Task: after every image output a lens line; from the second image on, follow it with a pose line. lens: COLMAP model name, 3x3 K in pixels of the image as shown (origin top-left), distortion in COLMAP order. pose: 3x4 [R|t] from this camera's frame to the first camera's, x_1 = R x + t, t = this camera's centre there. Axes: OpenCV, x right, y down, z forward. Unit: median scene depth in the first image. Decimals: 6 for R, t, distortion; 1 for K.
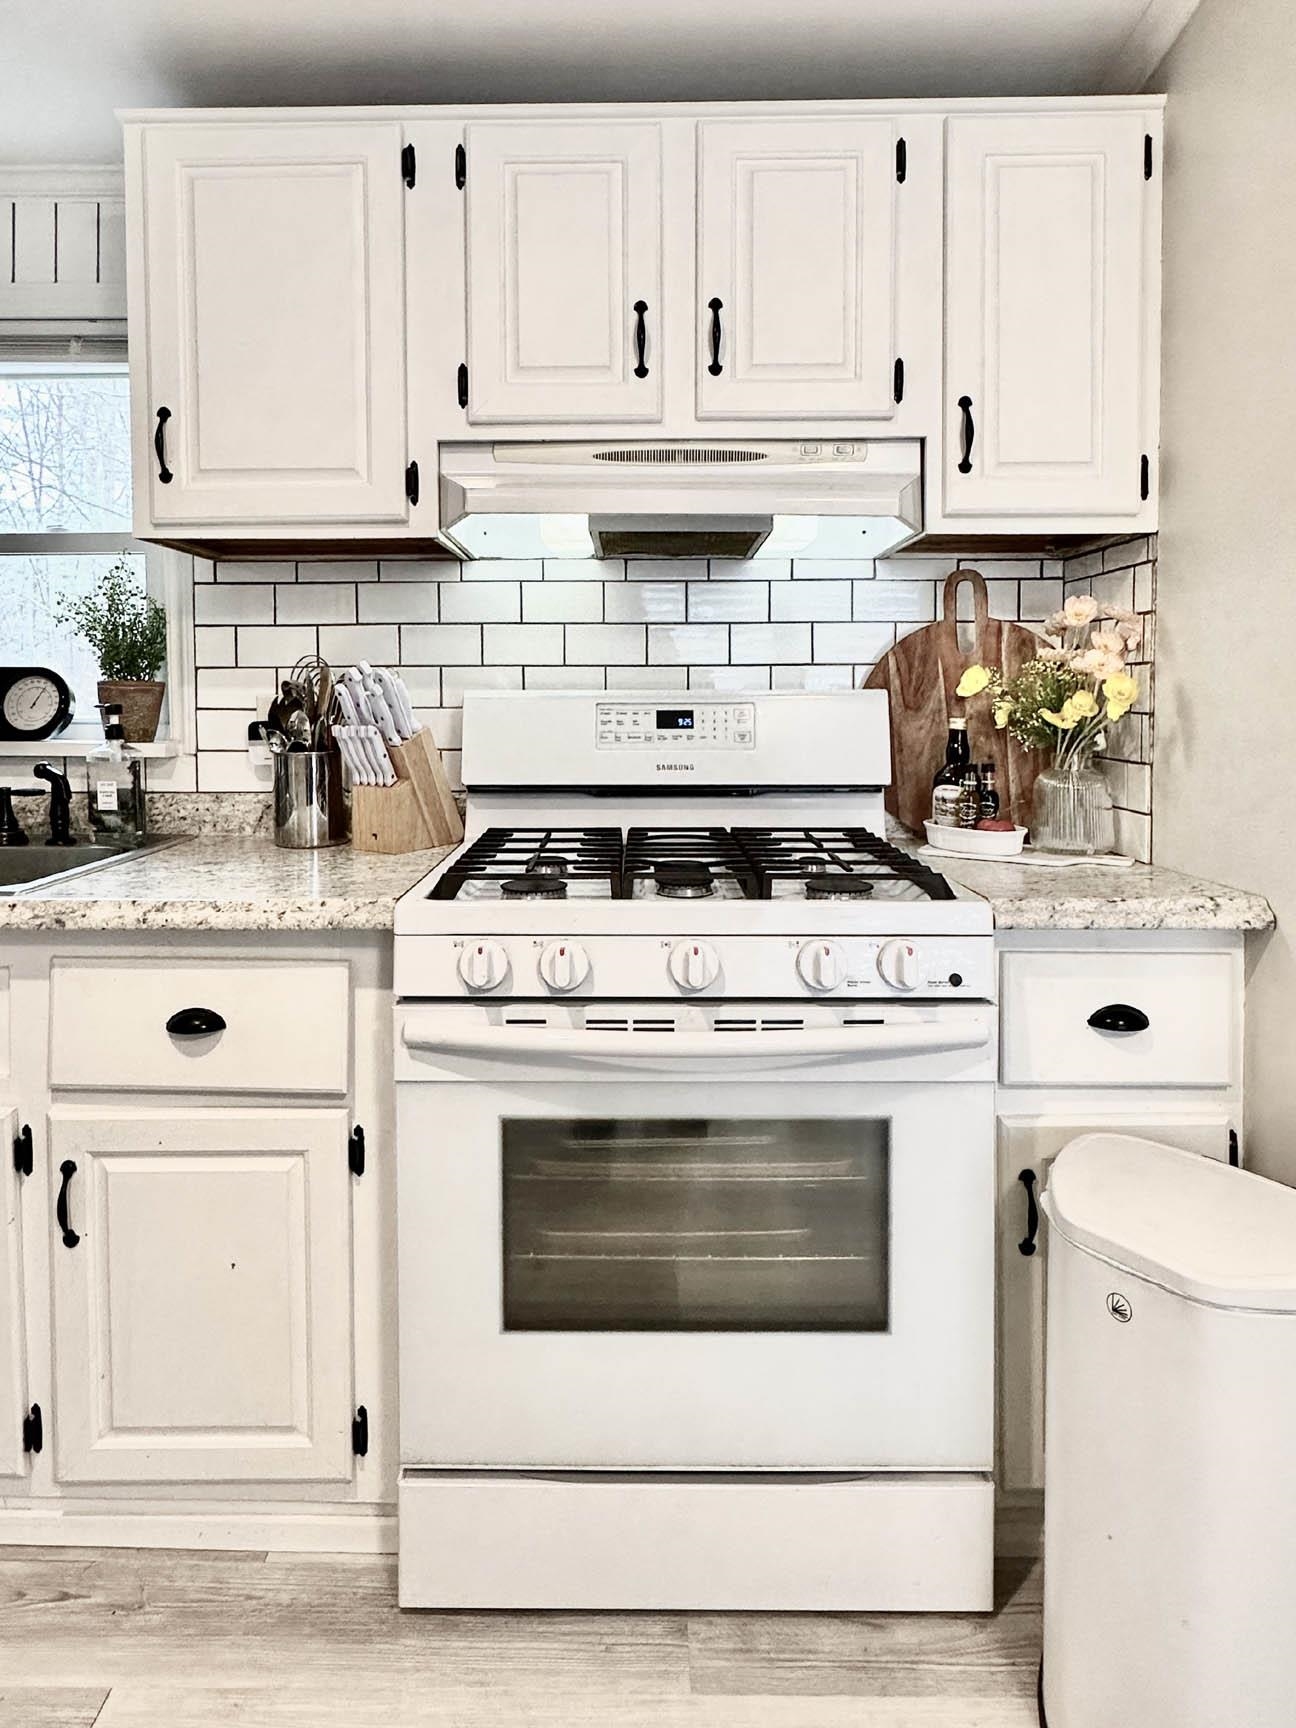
lens RADIAL K [[973.4, 0, 646.7], [0, 973.4, 865.2], [0, 0, 1]] dist [-0.014316, 0.000925]
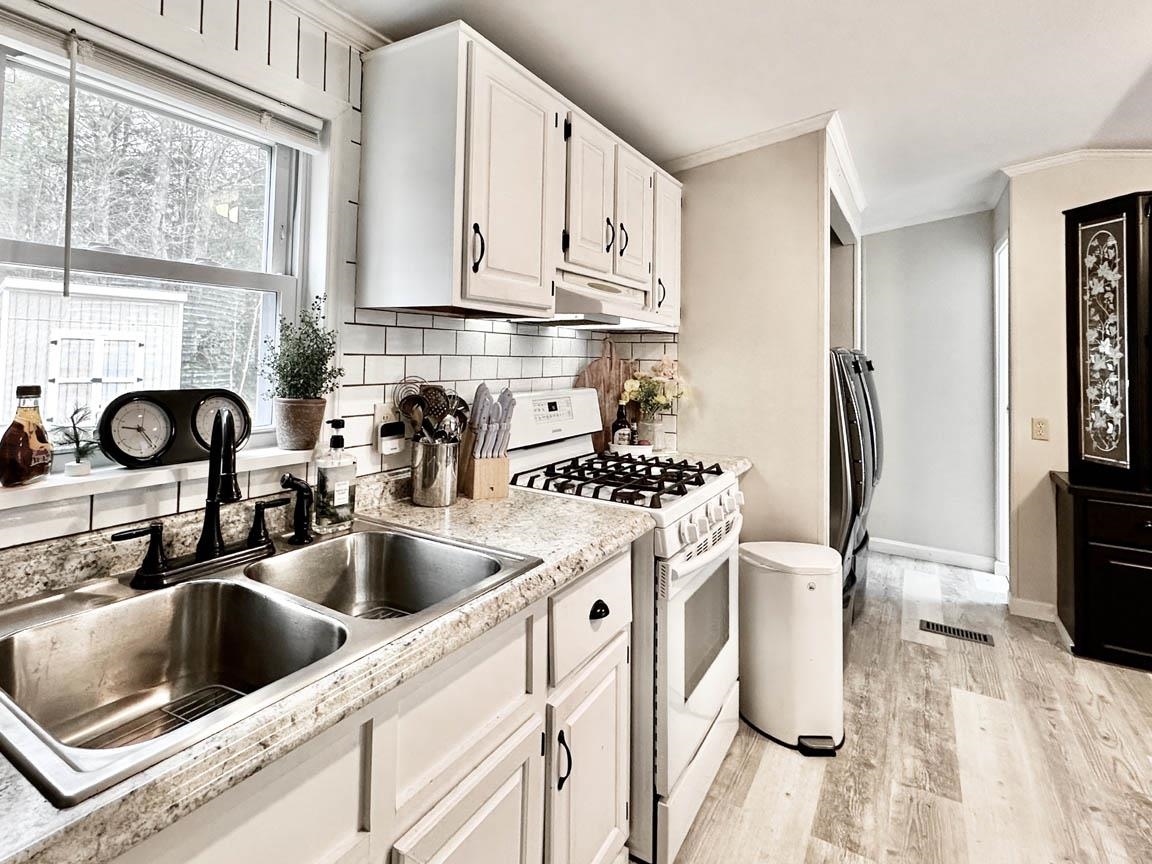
lens RADIAL K [[533.6, 0, 574.4], [0, 533.6, 432.2], [0, 0, 1]] dist [-0.002961, -0.000169]
pose [[0.573869, -0.086947, 0.814319, -0.884034], [0.128249, 0.991621, 0.015499, -0.114518], [-0.808843, 0.095541, 0.580211, 0.351337]]
